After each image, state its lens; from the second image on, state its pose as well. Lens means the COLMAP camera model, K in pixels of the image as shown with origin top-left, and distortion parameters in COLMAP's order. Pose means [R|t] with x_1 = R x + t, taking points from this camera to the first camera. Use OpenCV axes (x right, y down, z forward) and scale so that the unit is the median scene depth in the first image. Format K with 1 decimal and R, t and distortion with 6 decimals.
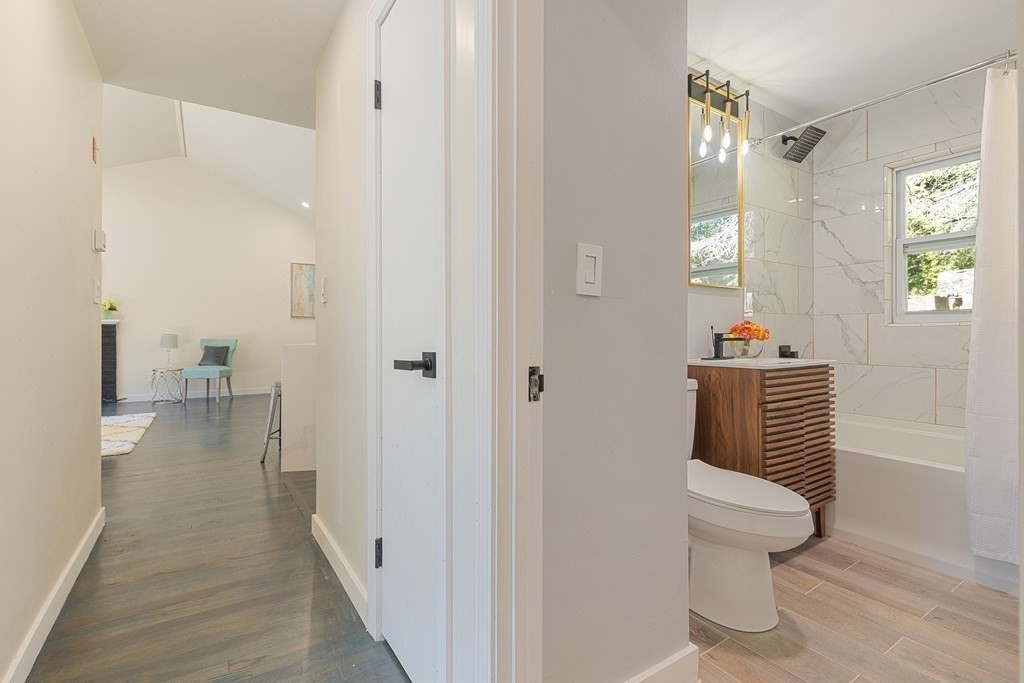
lens RADIAL K [[465.6, 0, 503.6], [0, 465.6, 334.8], [0, 0, 1]] dist [-0.003929, -0.000066]
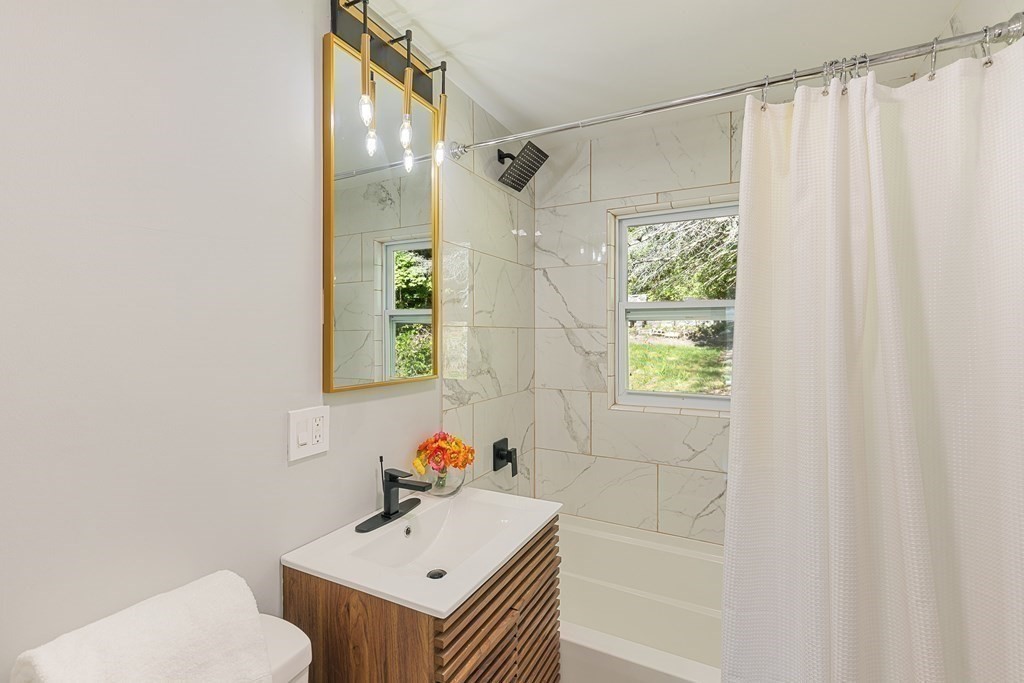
lens RADIAL K [[465.6, 0, 506.7], [0, 465.6, 334.6], [0, 0, 1]] dist [-0.003929, -0.000066]
pose [[0.868592, 0.002101, 0.495524, 0.266038], [-0.000590, 0.999995, -0.003205, -0.146502], [-0.495528, 0.002492, 0.868589, 0.384002]]
